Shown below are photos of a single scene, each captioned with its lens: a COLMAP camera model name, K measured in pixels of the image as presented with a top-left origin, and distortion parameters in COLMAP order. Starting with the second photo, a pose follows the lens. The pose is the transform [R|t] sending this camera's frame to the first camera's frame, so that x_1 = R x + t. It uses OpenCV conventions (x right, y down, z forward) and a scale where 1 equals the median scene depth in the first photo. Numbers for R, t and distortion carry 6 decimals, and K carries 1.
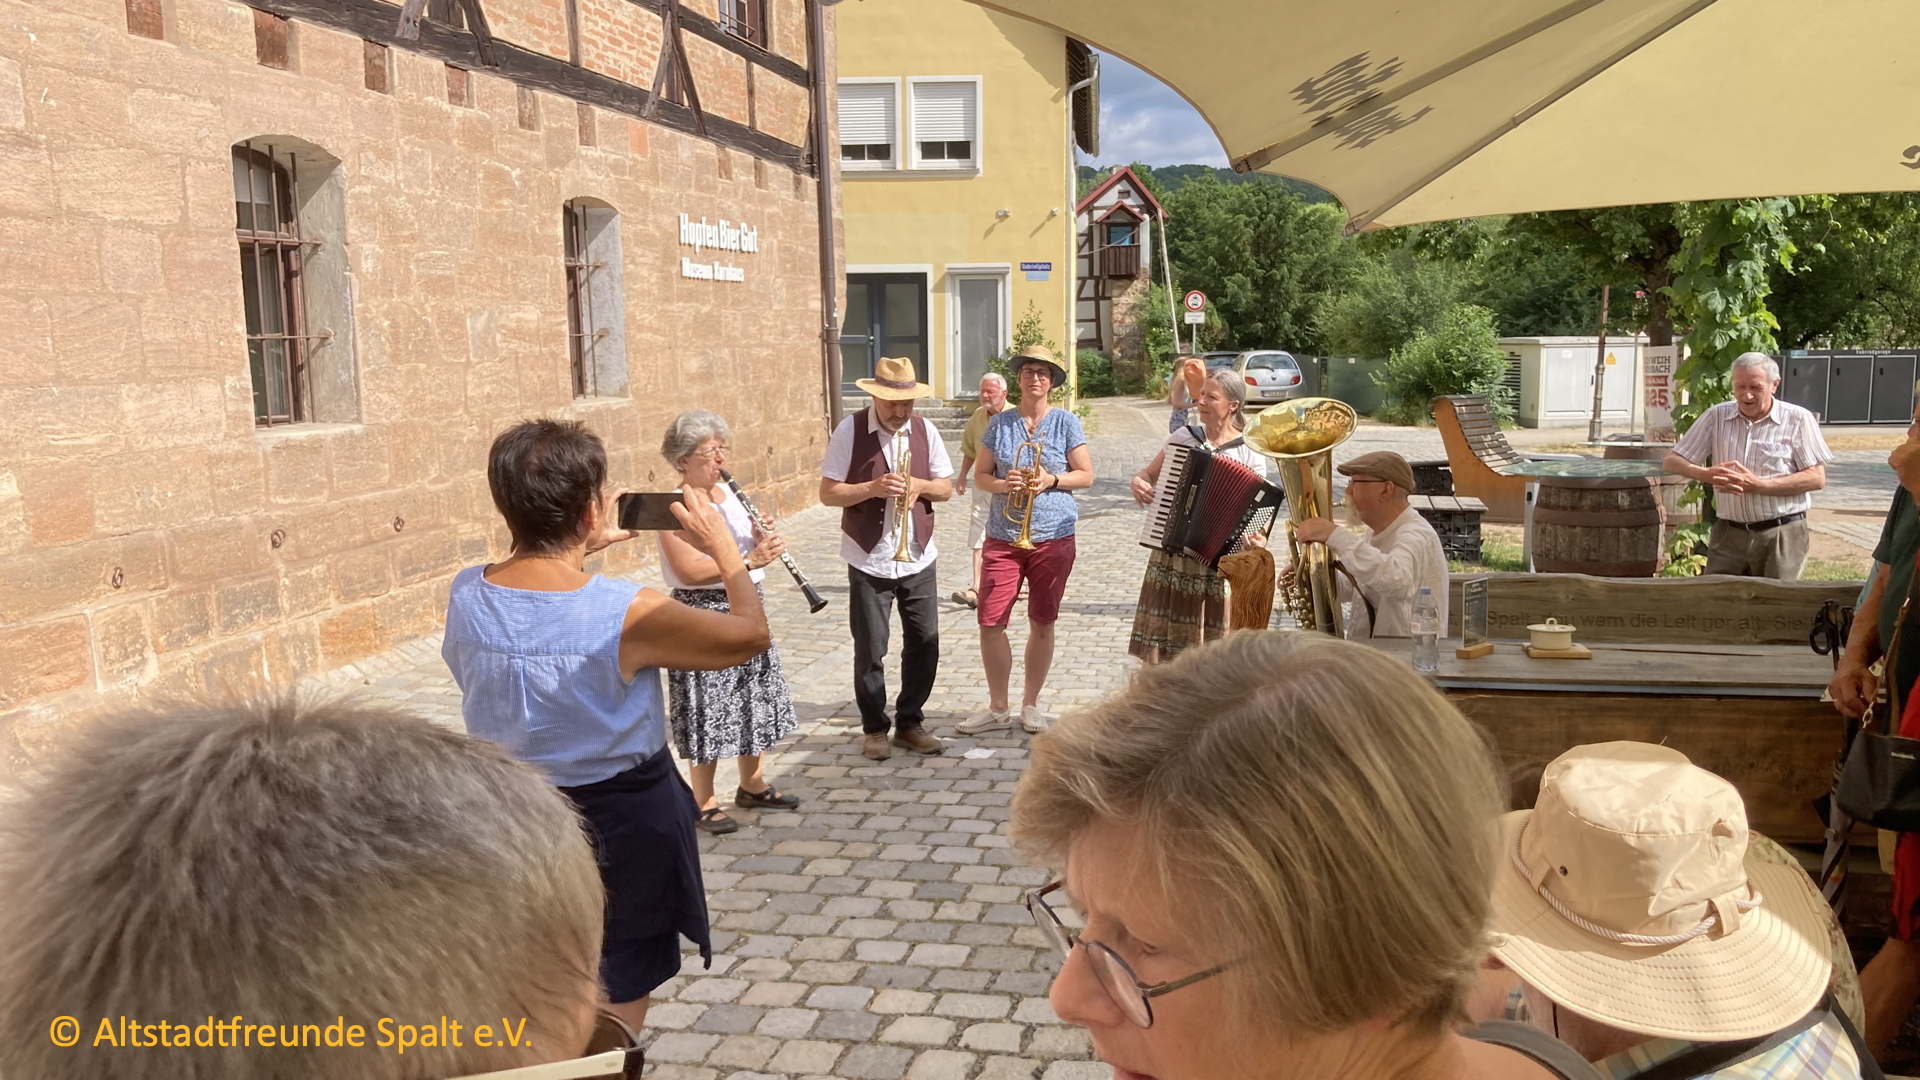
lens RADIAL K [[1613.7, 0, 1028.5], [0, 1613.7, 557.2], [0, 0, 1]] dist [0.213640, -0.296409]
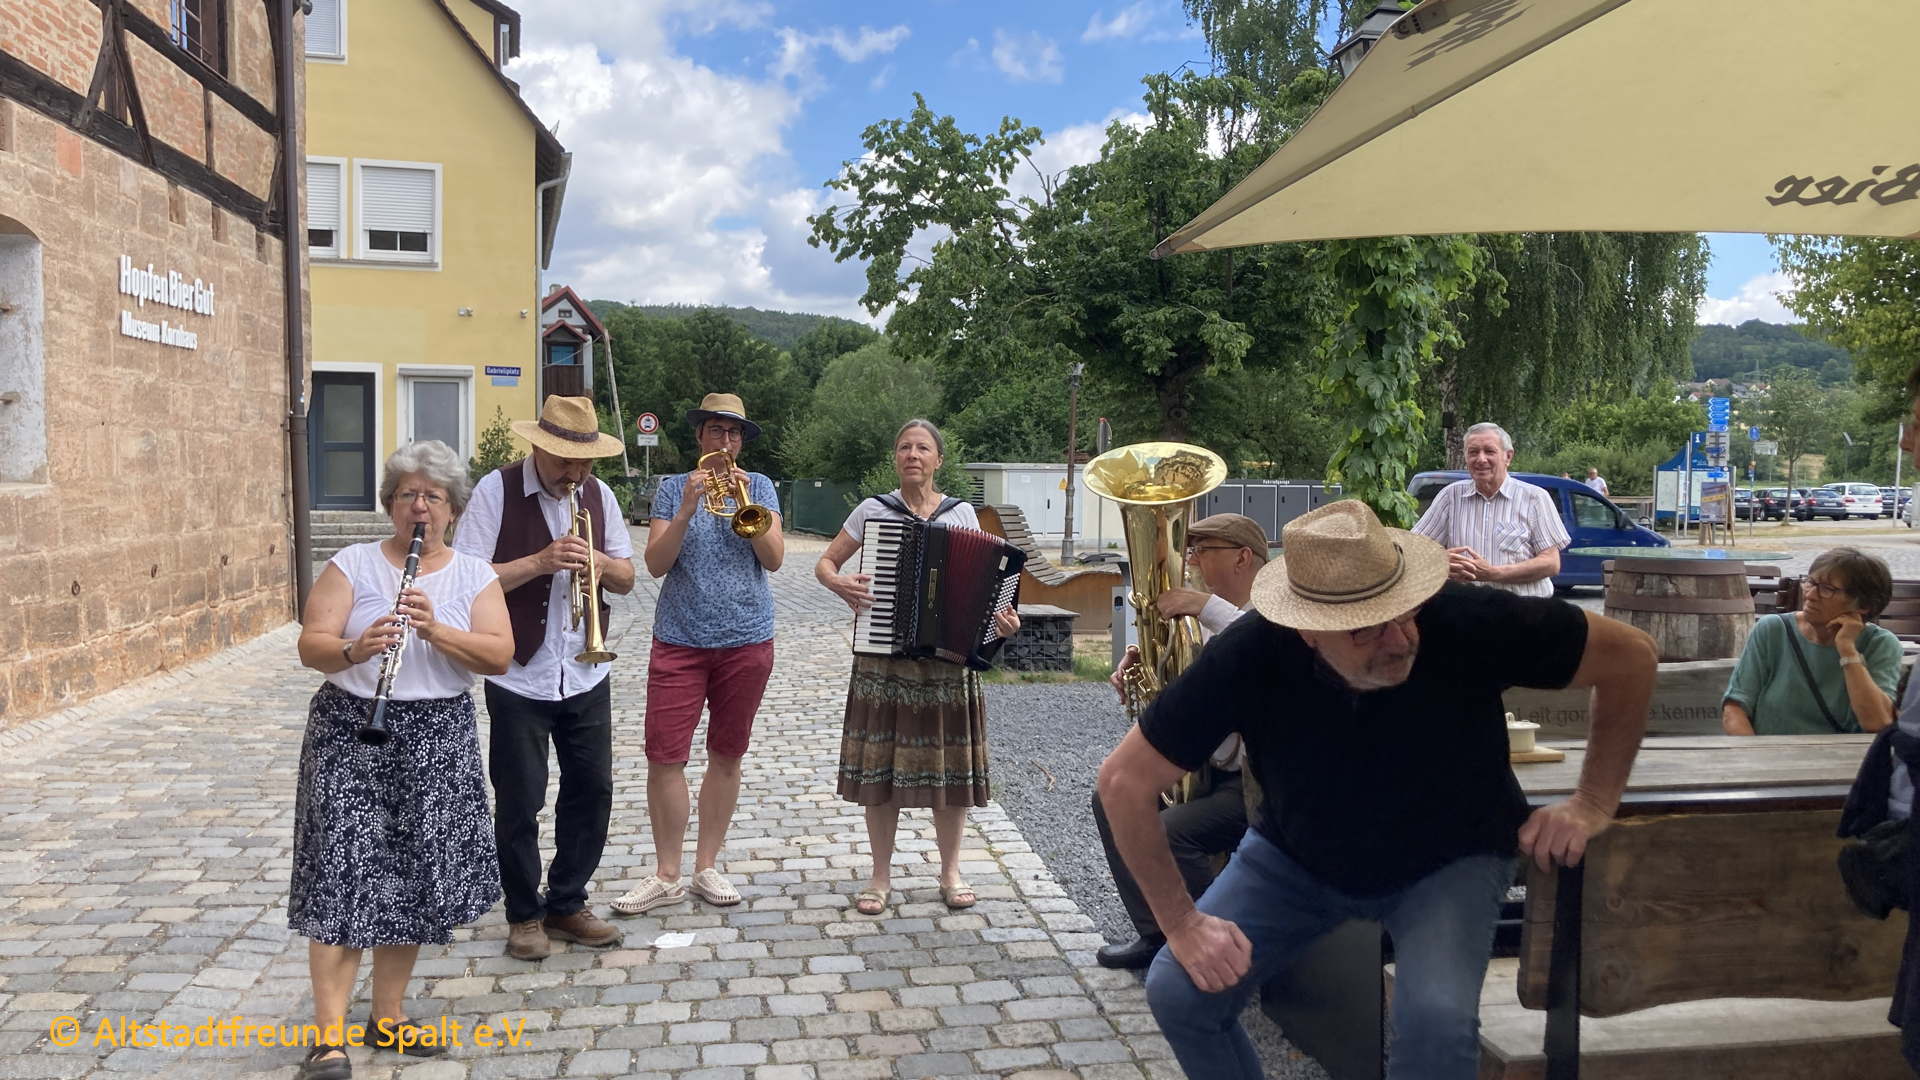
lens RADIAL K [[1602.7, 0, 960.0], [0, 1602.7, 540.0], [0, 0, 1]] dist [0.065322, 0.008558]
pose [[0.949850, -0.000912, 0.312703, -0.109315], [0.029747, 0.995724, -0.087455, 0.008628], [-0.311286, 0.092371, 0.945816, 0.215639]]
